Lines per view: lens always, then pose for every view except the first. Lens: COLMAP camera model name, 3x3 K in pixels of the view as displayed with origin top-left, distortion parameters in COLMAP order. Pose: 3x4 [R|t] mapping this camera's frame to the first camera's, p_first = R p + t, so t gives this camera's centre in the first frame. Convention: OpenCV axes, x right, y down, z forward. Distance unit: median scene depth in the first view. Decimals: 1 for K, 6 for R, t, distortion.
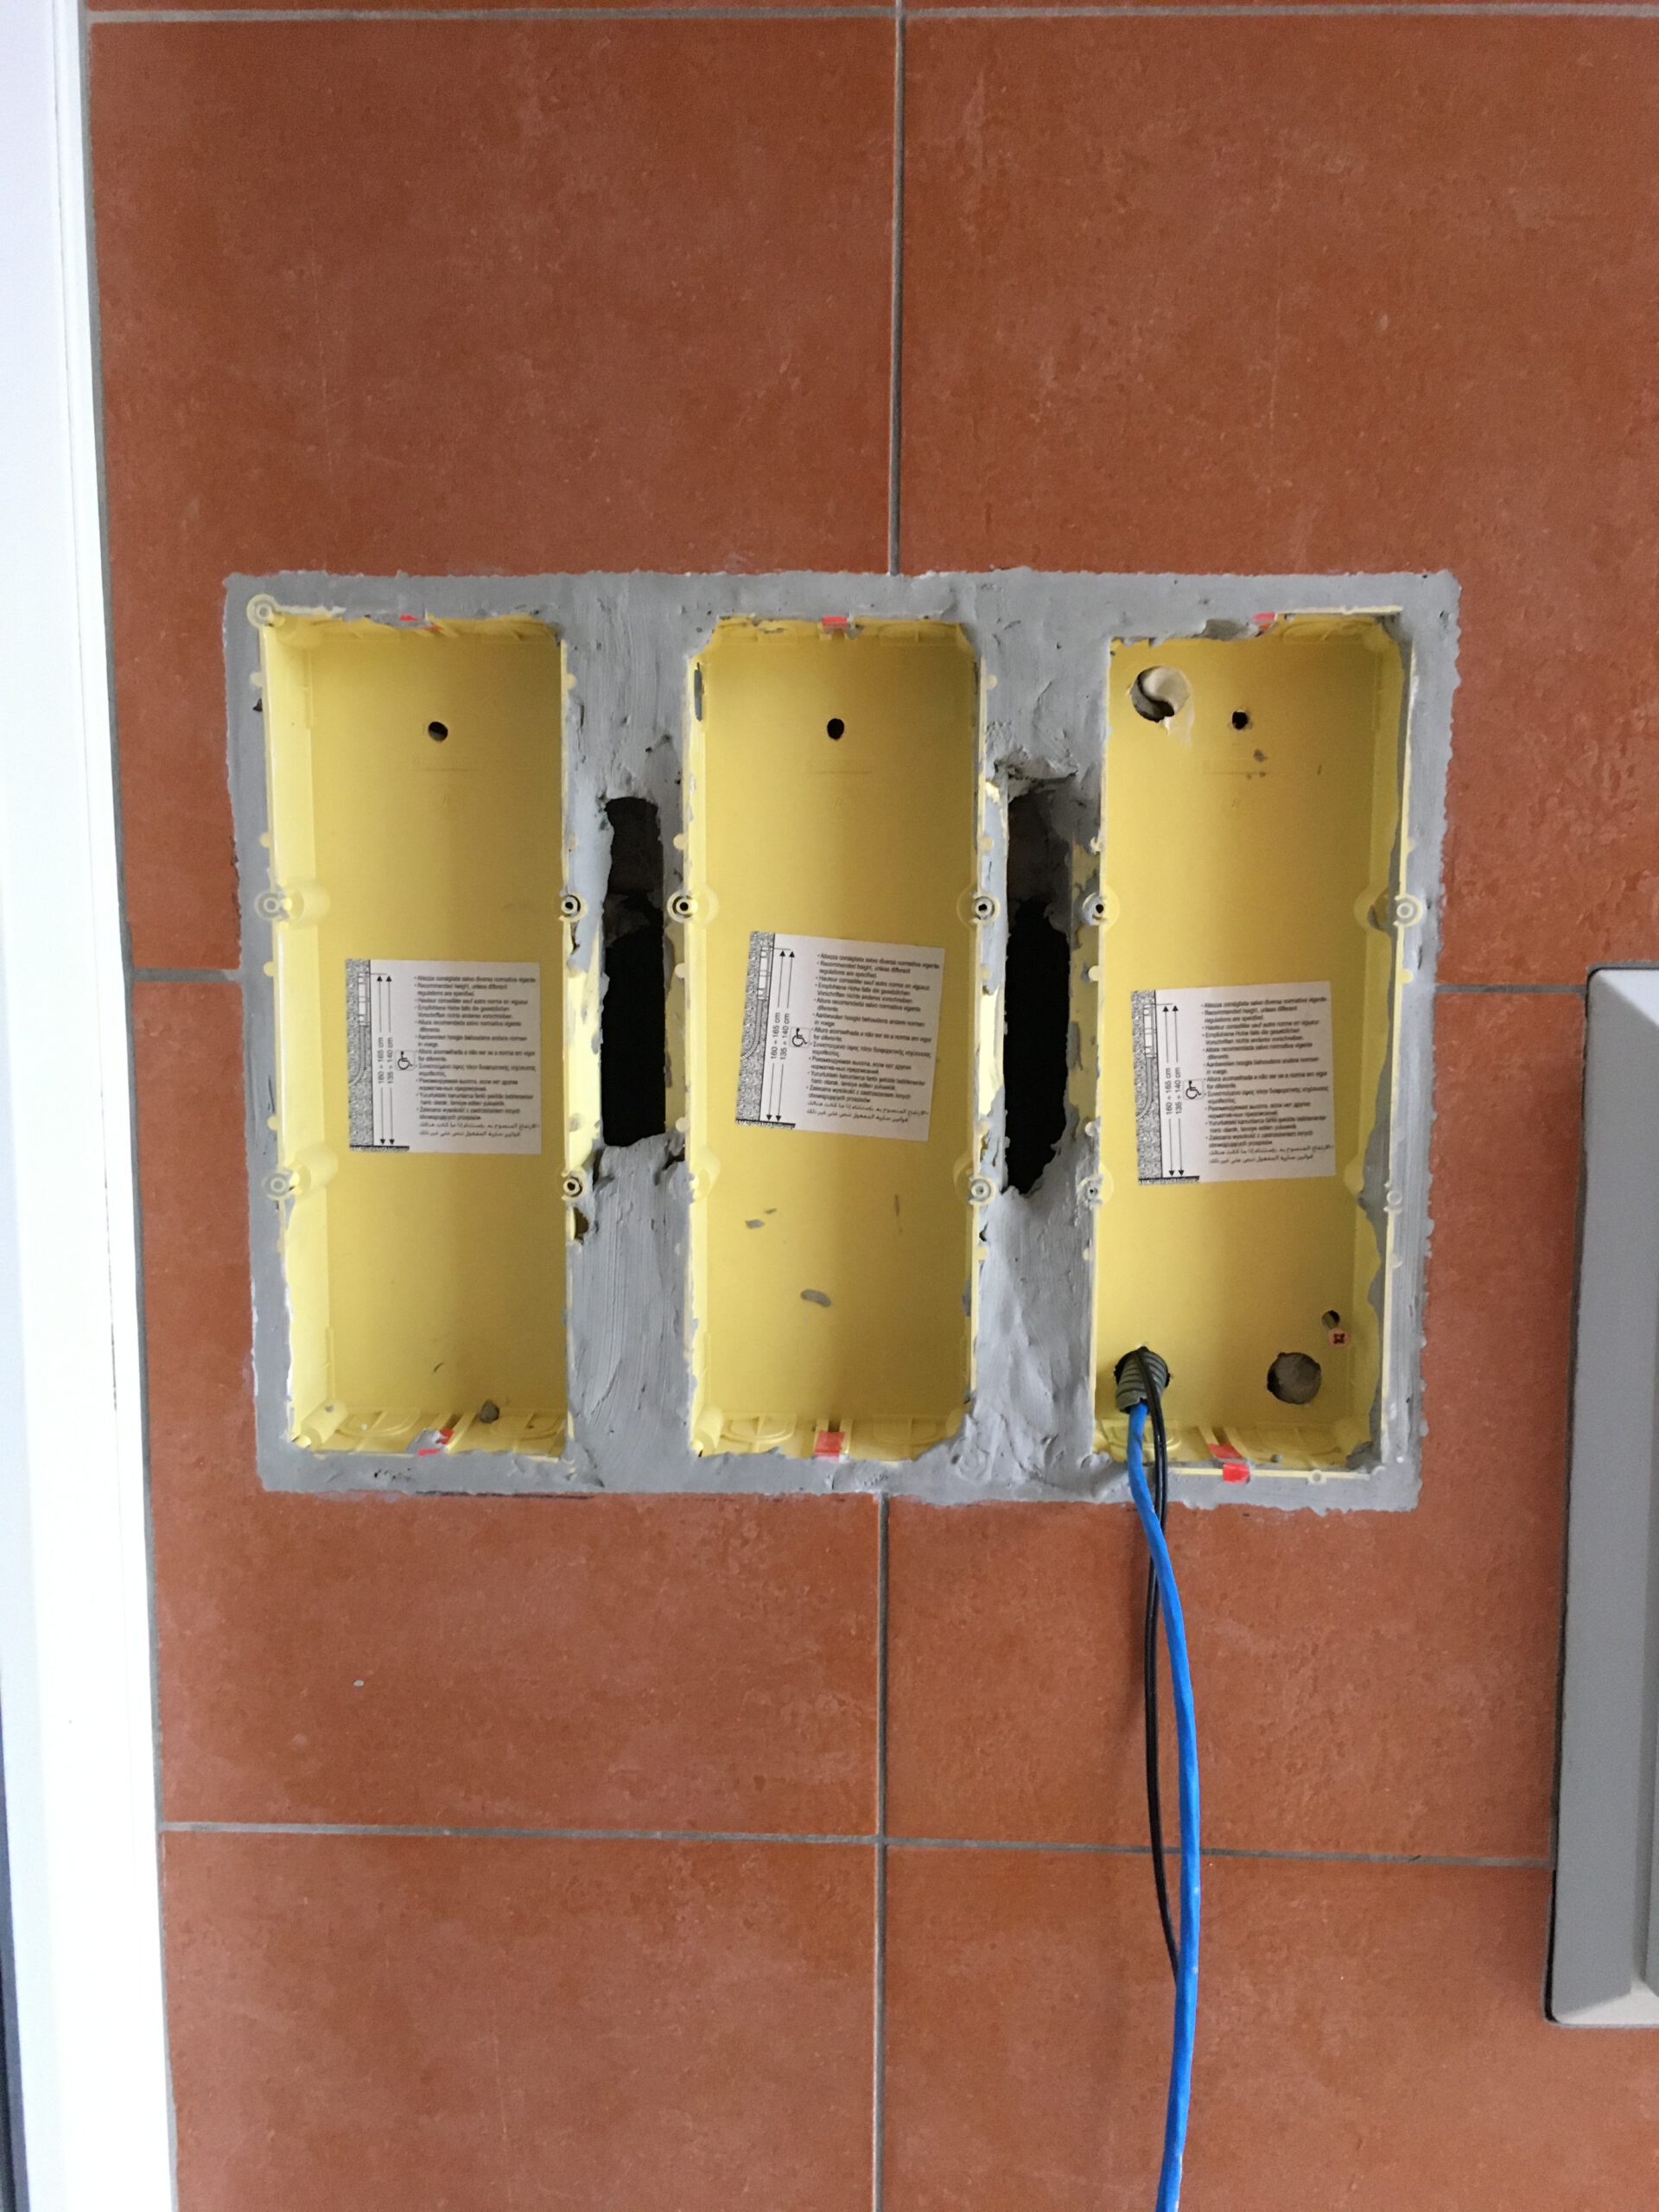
lens RADIAL K [[1819.0, 0, 858.1], [0, 1819.0, 1132.8], [0, 0, 1]] dist [0.066019, -0.084438]
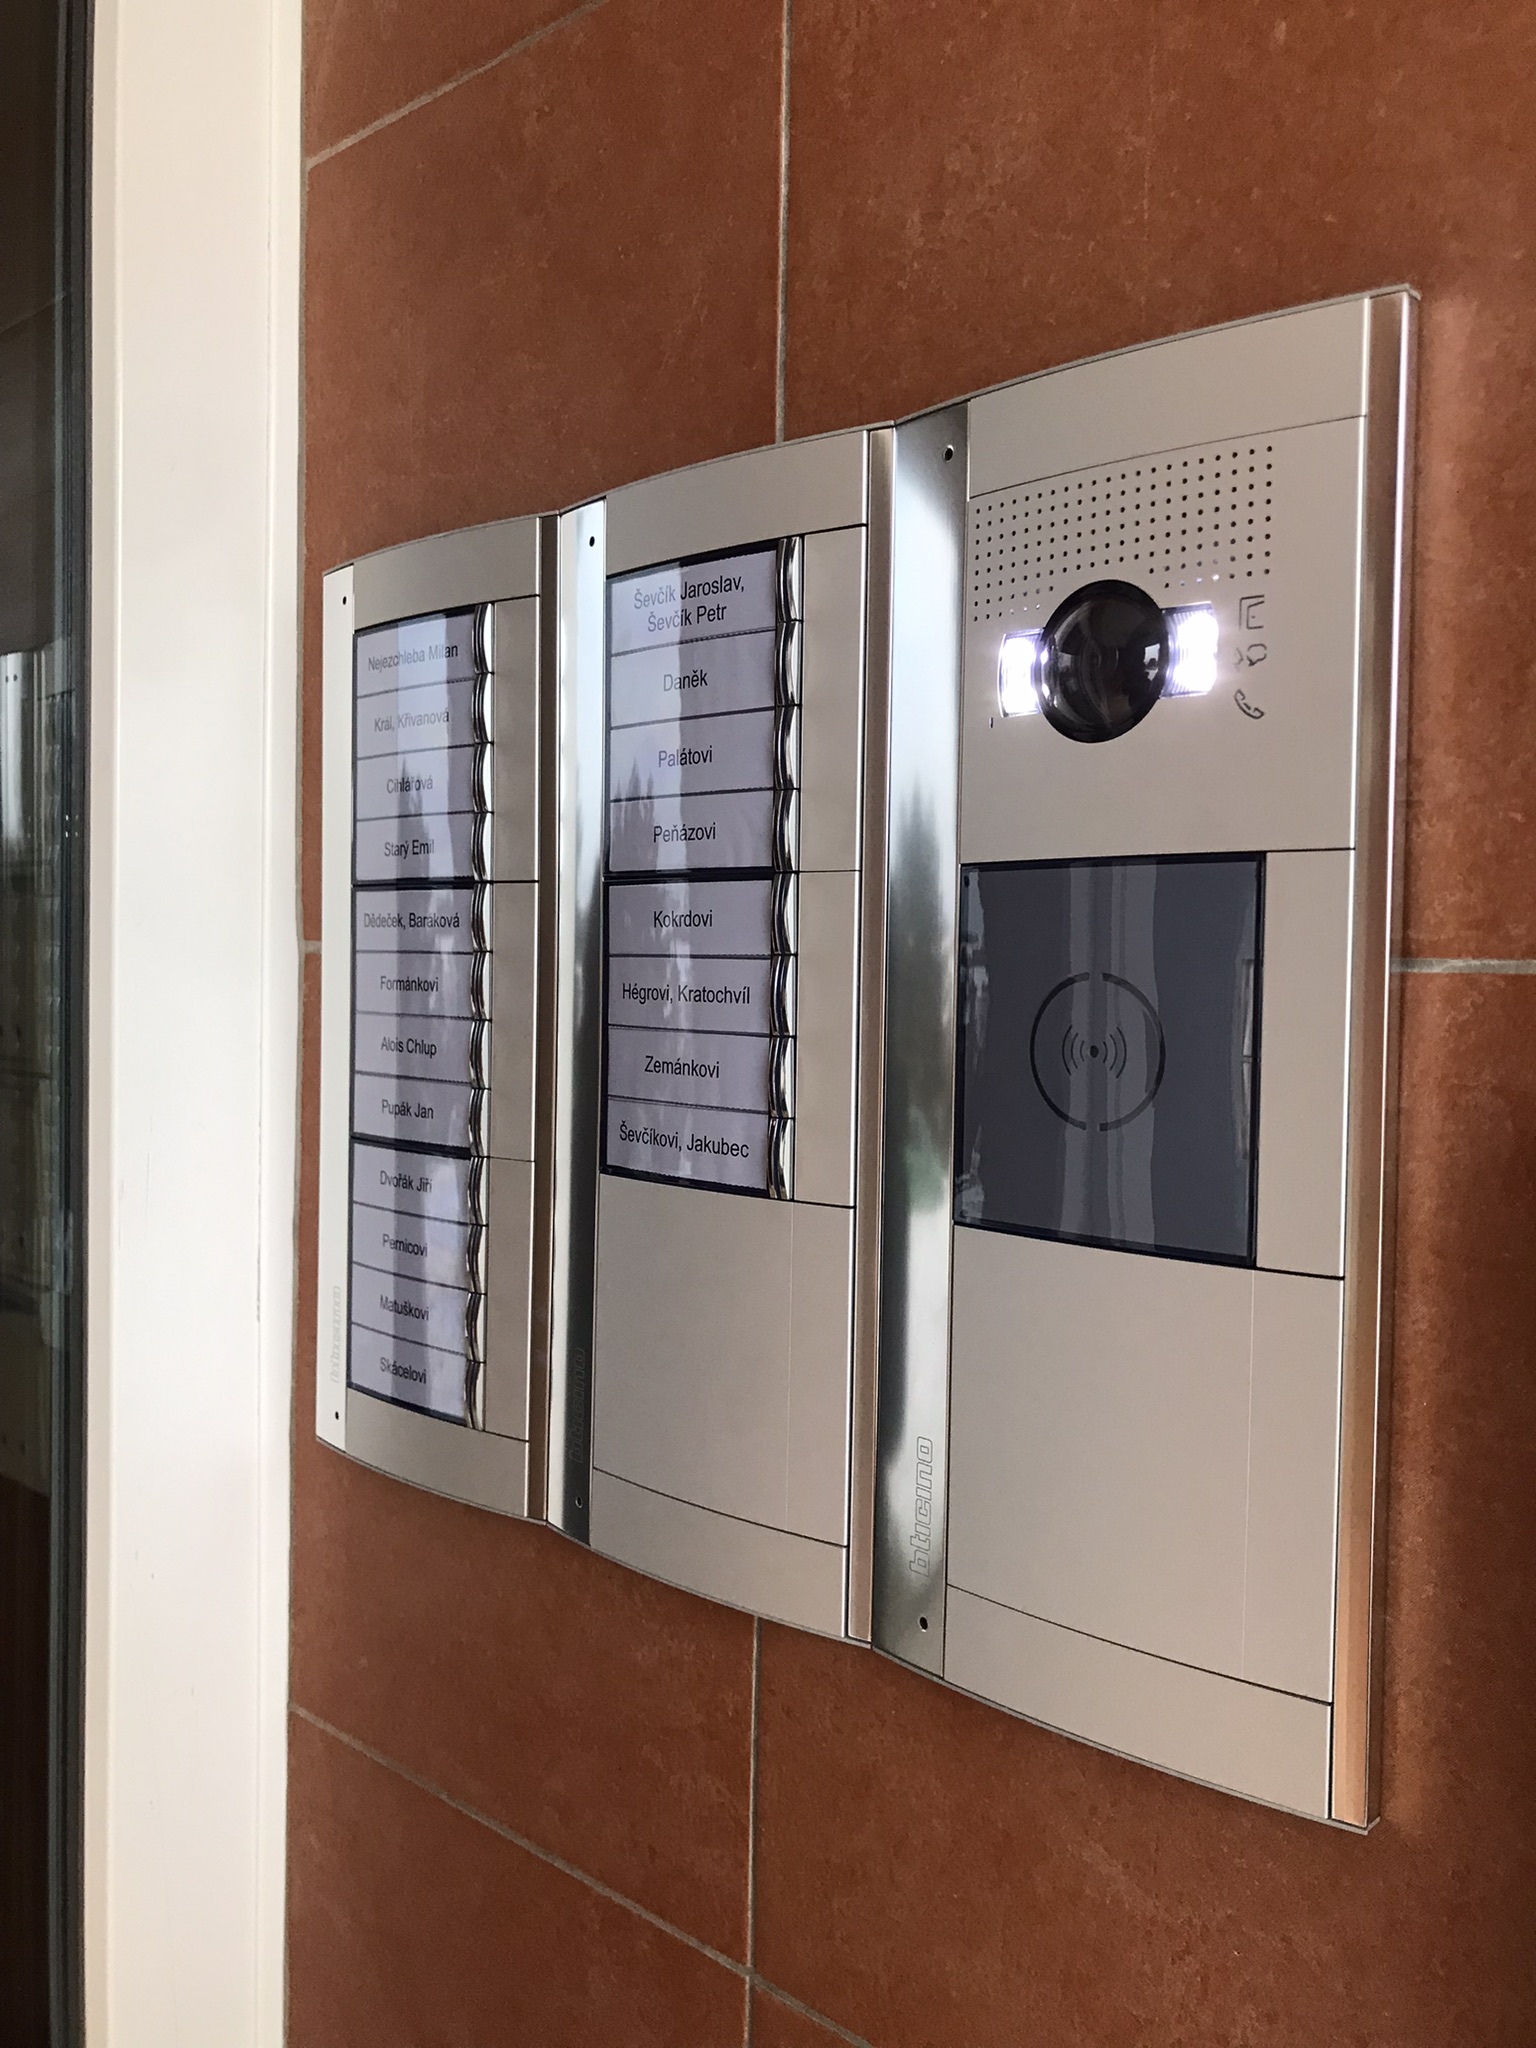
lens RADIAL K [[1693.6, 0, 772.0], [0, 1693.6, 1023.1], [0, 0, 1]] dist [-0.024346, 0.050991]
pose [[0.759191, 0.031696, -0.650096, 0.530301], [-0.096695, 0.993222, -0.064496, 0.002004], [0.643646, 0.111825, 0.757110, 0.387945]]
